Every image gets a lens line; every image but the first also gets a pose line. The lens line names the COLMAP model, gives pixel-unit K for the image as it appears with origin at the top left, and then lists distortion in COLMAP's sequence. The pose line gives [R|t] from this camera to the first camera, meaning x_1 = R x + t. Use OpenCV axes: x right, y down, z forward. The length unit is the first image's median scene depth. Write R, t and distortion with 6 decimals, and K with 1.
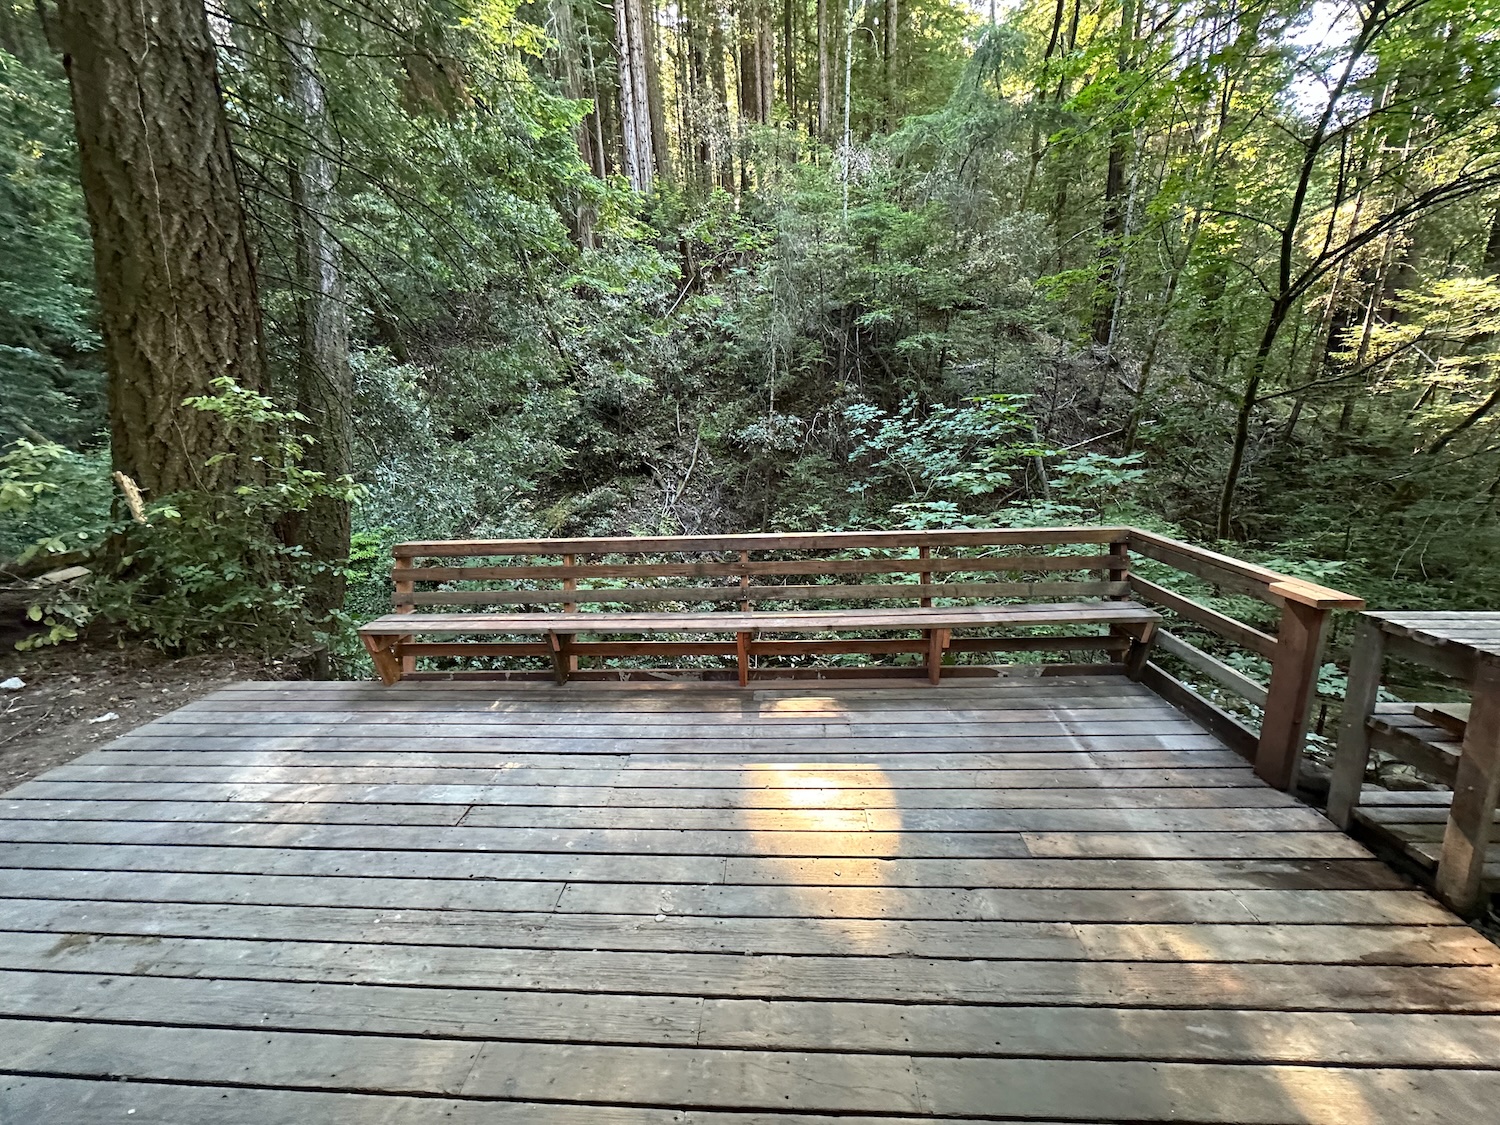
lens RADIAL K [[602.0, 0, 750.7], [0, 602.0, 564.4], [0, 0, 1]] dist [-0.000543, 0.000409]
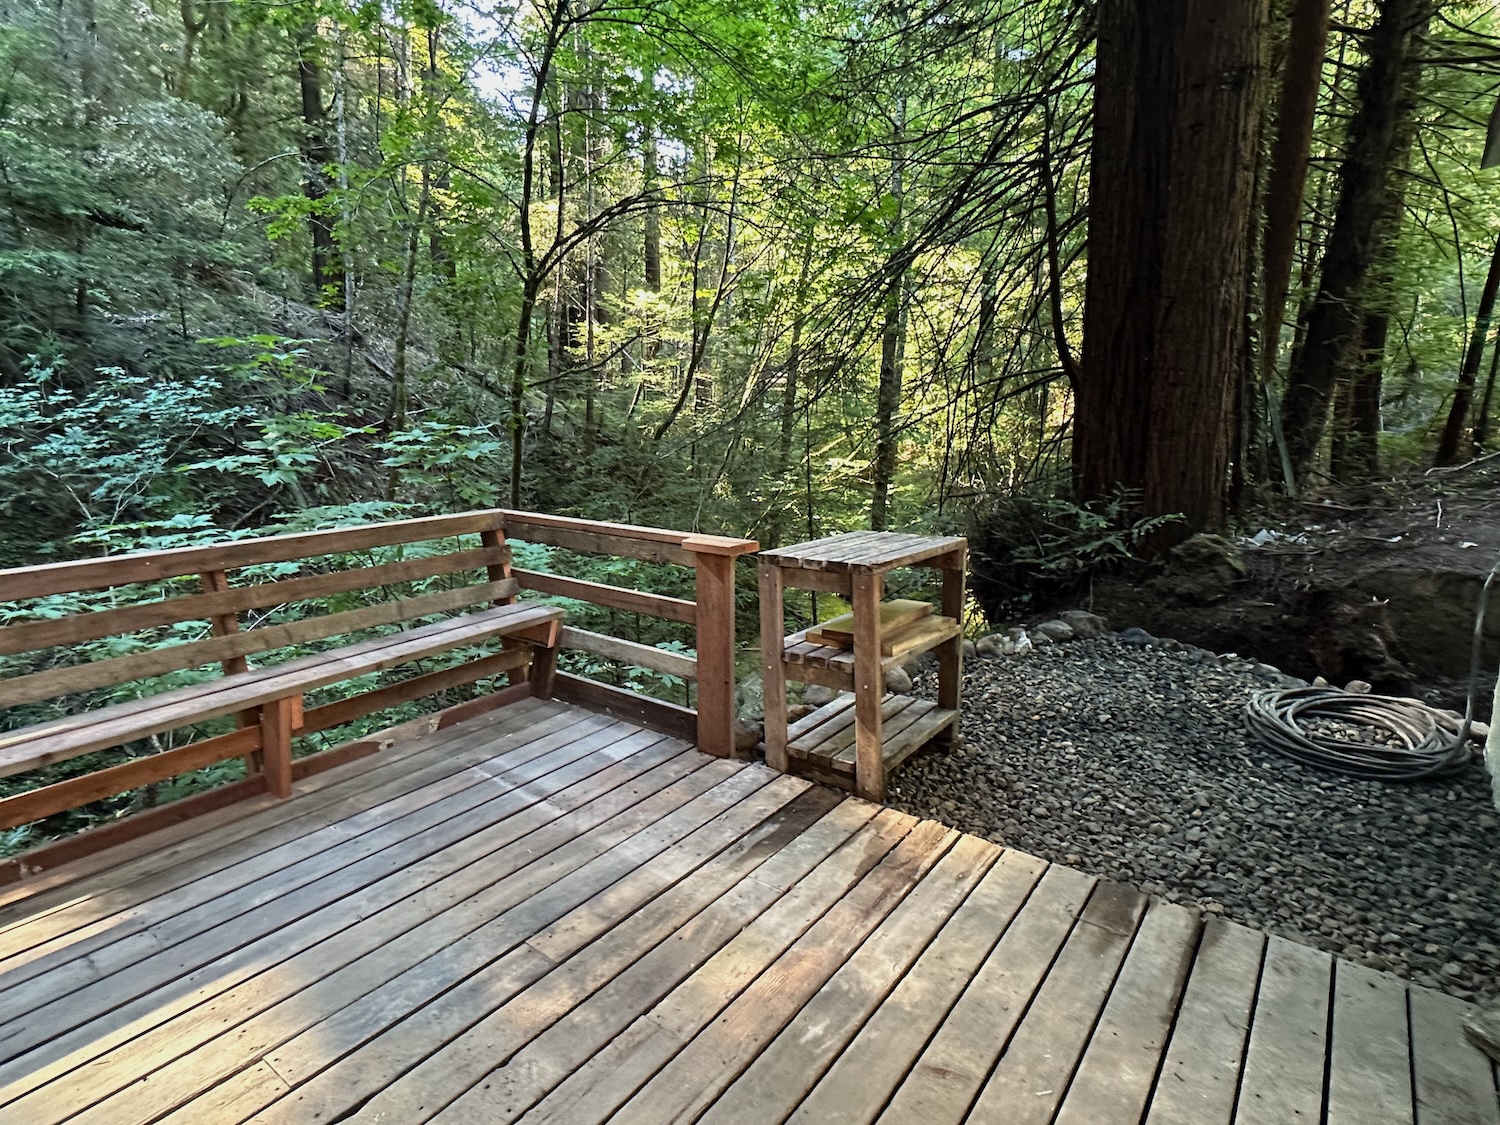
lens RADIAL K [[815.0, 0, 750.7], [0, 815.0, 562.5], [0, 0, 1]] dist [-0.002180, -0.000147]
pose [[0.549508, -0.126200, 0.825902, -0.070078], [0.177943, 0.983524, 0.031892, 0.028500], [-0.816320, 0.129439, 0.562910, 0.142988]]
